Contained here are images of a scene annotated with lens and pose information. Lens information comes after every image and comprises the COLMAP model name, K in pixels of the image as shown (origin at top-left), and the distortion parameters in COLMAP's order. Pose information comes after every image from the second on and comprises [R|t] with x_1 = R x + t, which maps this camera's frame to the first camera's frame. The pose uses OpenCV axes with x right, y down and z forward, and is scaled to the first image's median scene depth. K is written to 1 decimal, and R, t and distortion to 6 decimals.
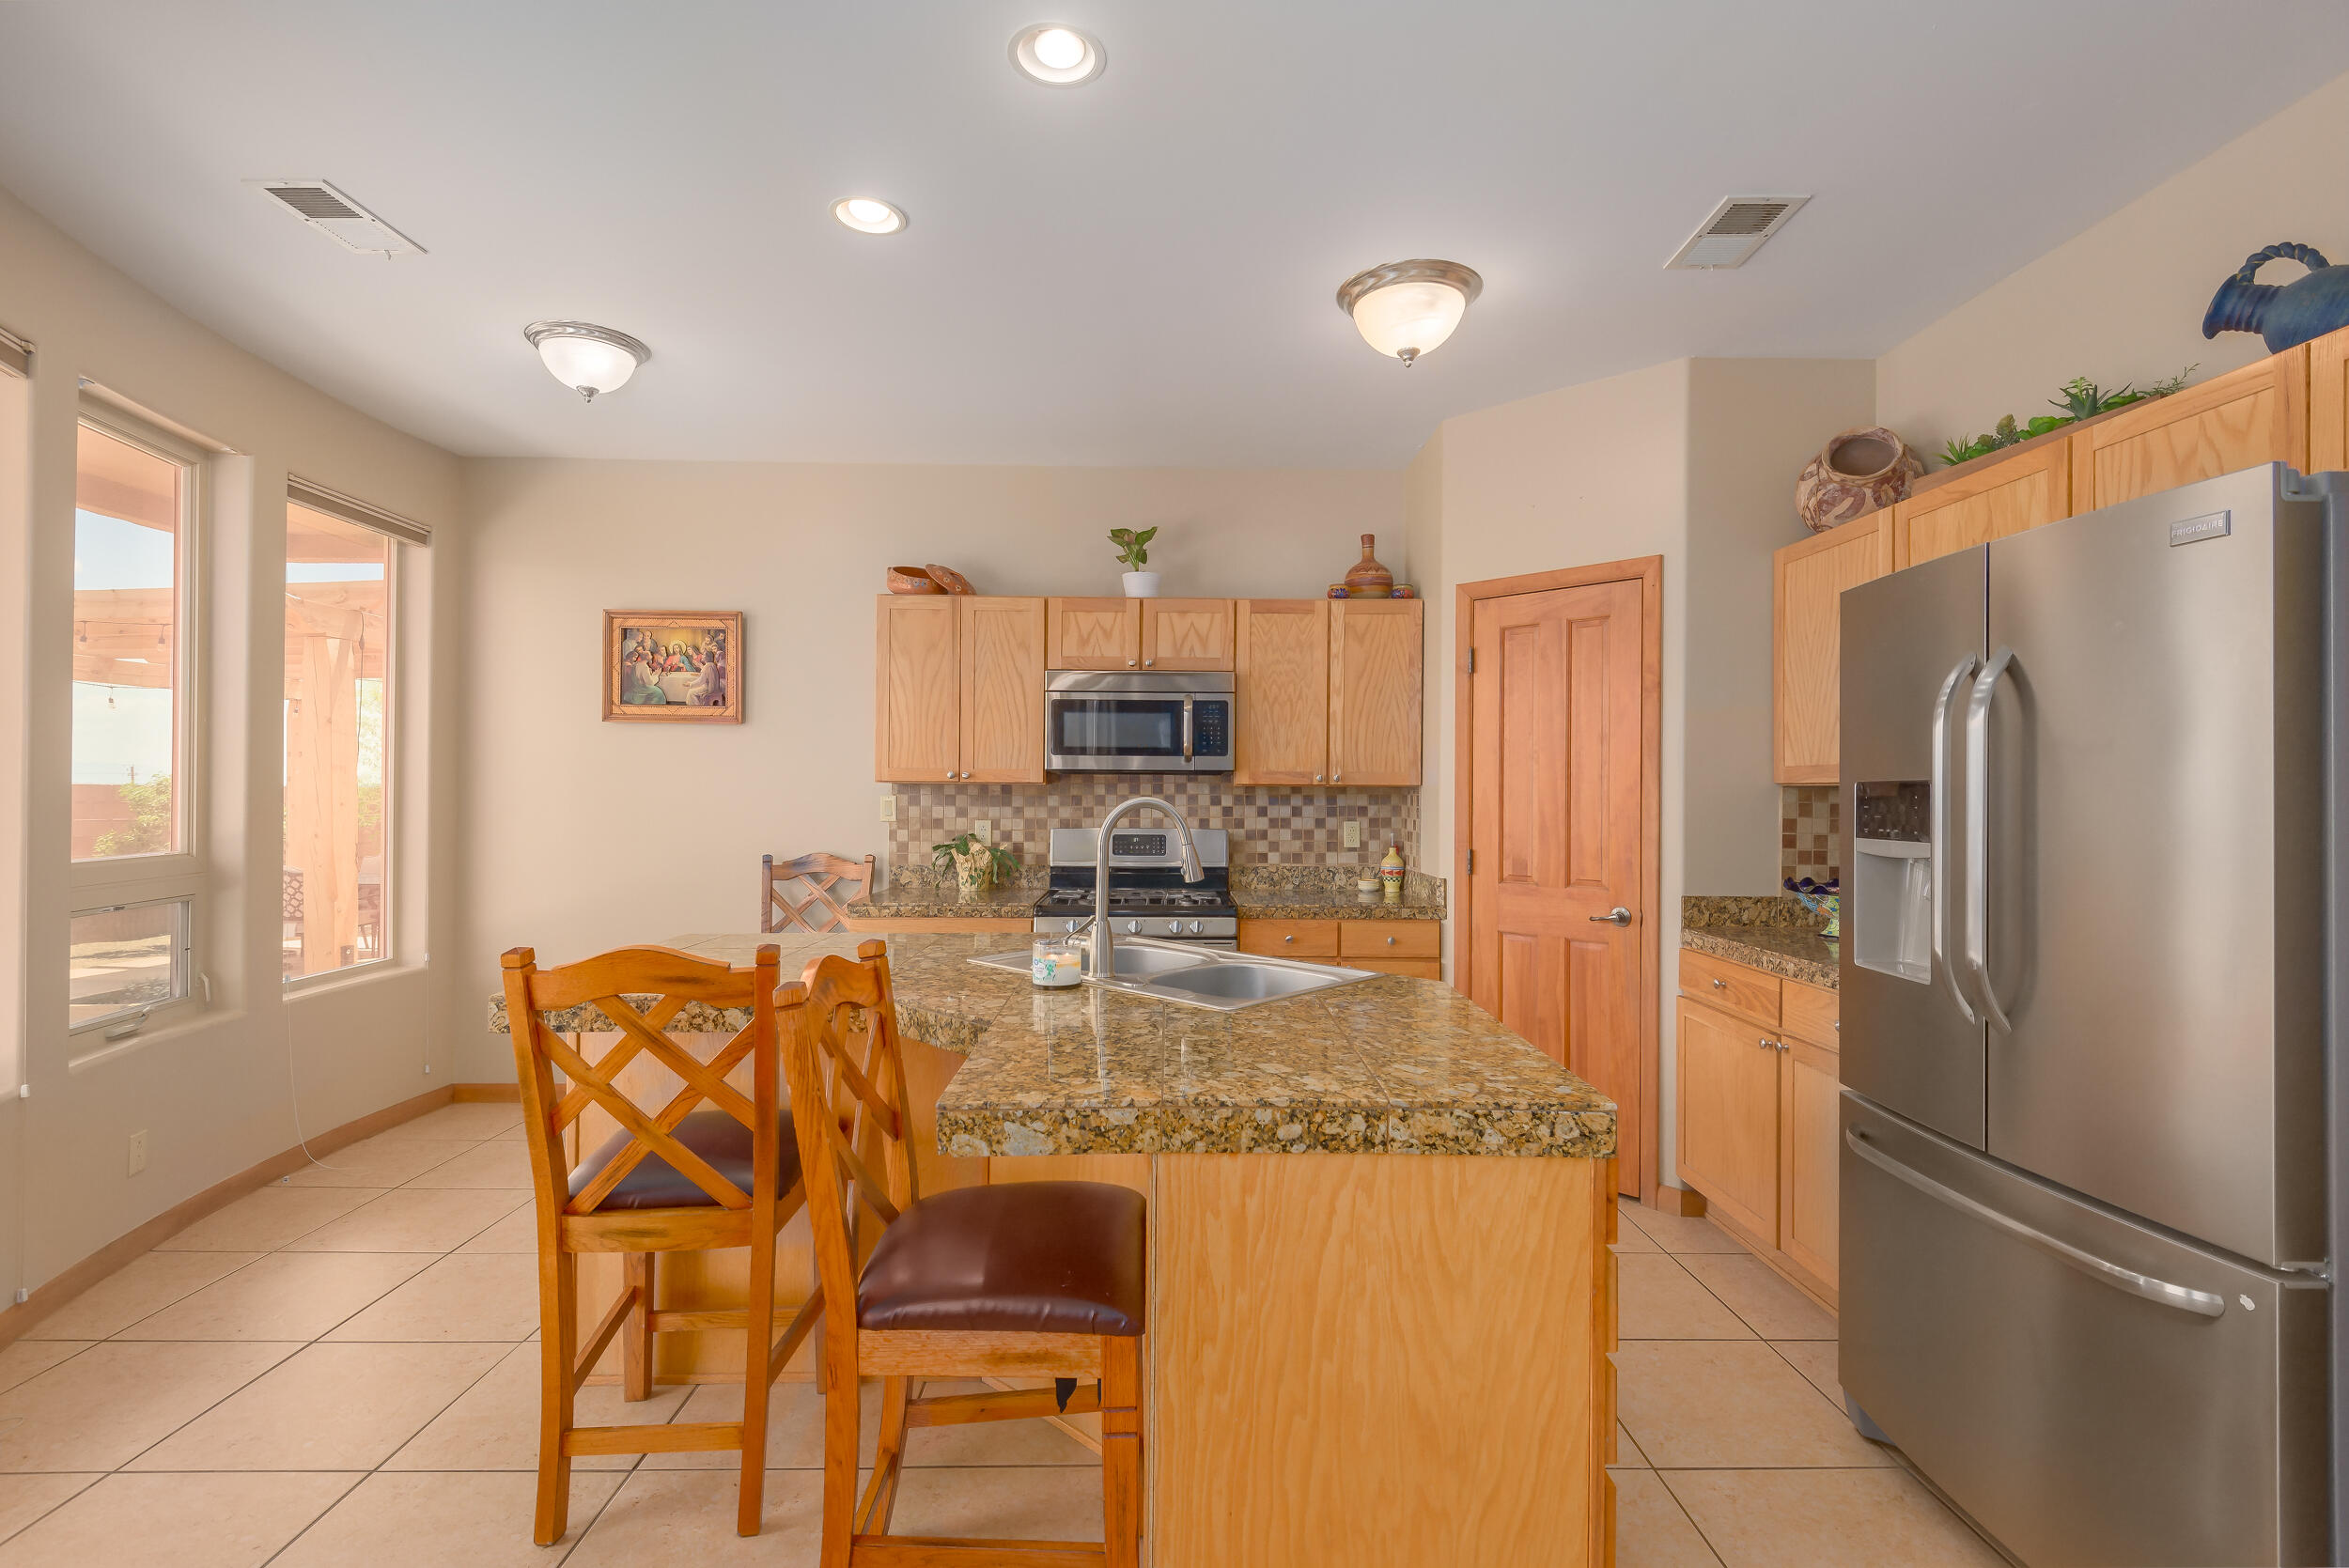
lens RADIAL K [[1108.7, 0, 1164.6], [0, 1108.7, 784.8], [0, 0, 1]] dist [-0.000411, -0.003347]
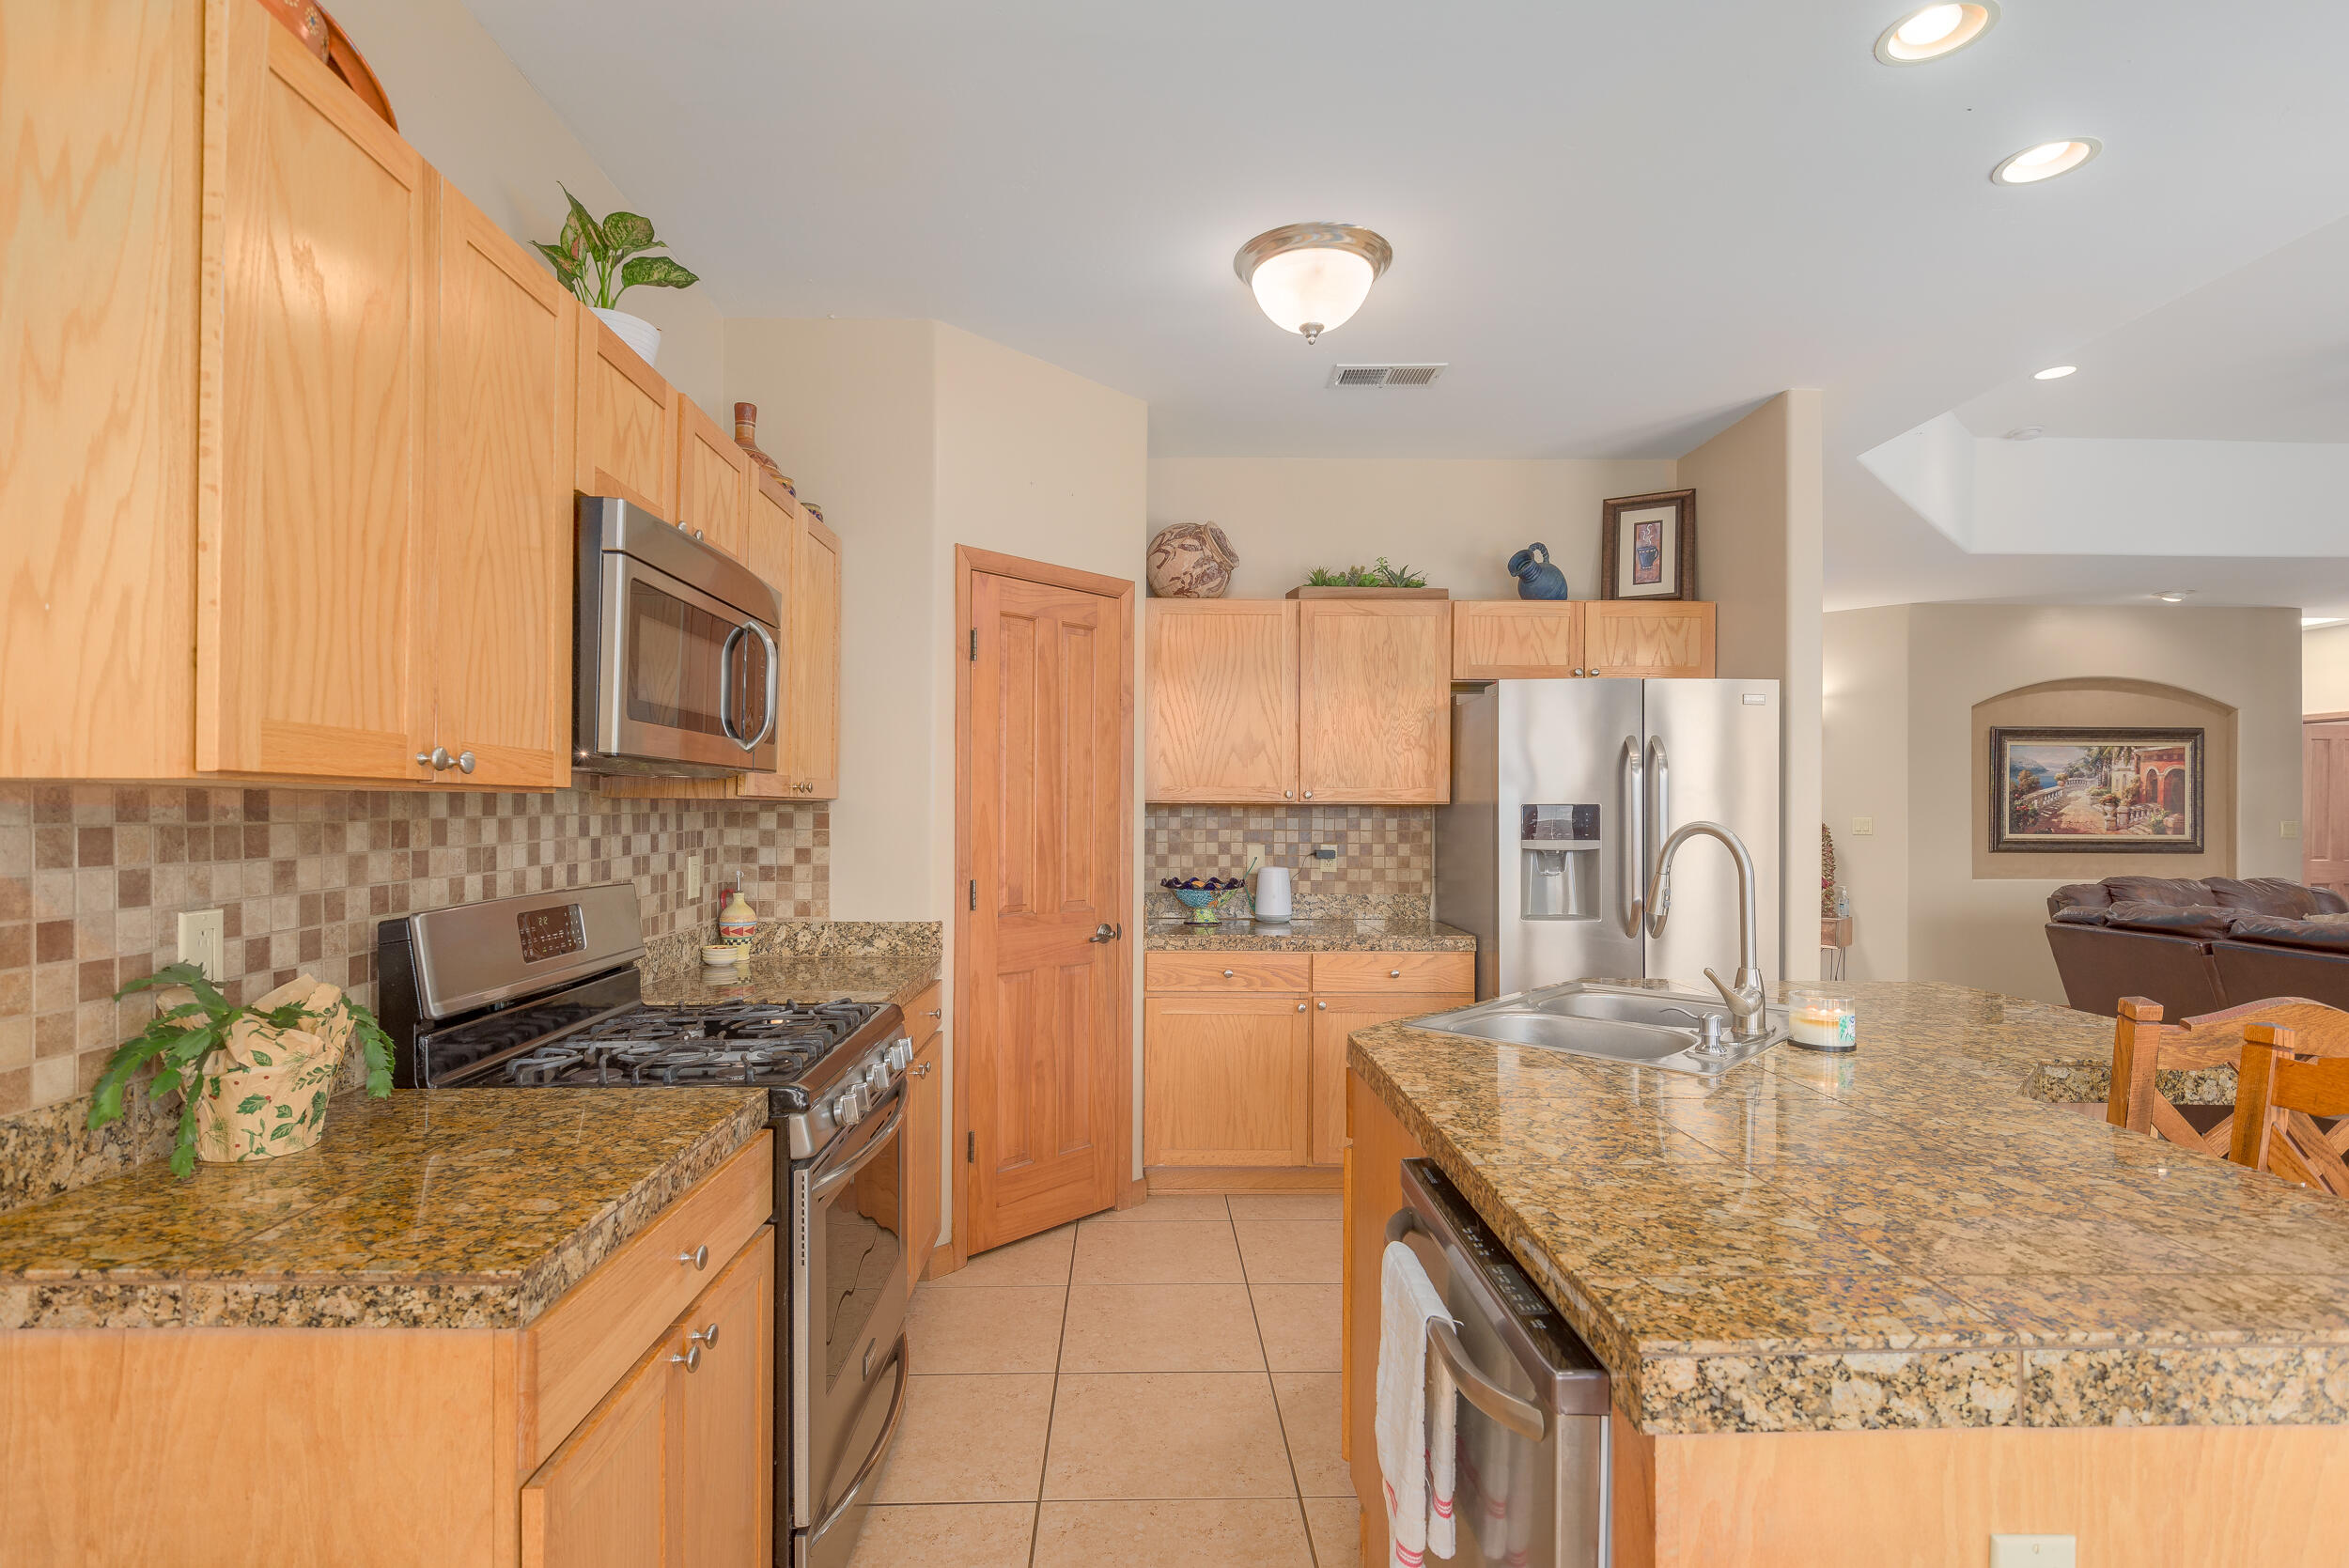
lens RADIAL K [[1134.1, 0, 1172.9], [0, 1134.1, 815.8], [0, 0, 1]] dist [-0.005862, -0.000722]
pose [[-0.037386, -0.011201, 0.999238, -0.472032], [-0.009540, 0.999896, 0.010852, 0.001288], [-0.999255, -0.009127, -0.037489, 0.756187]]
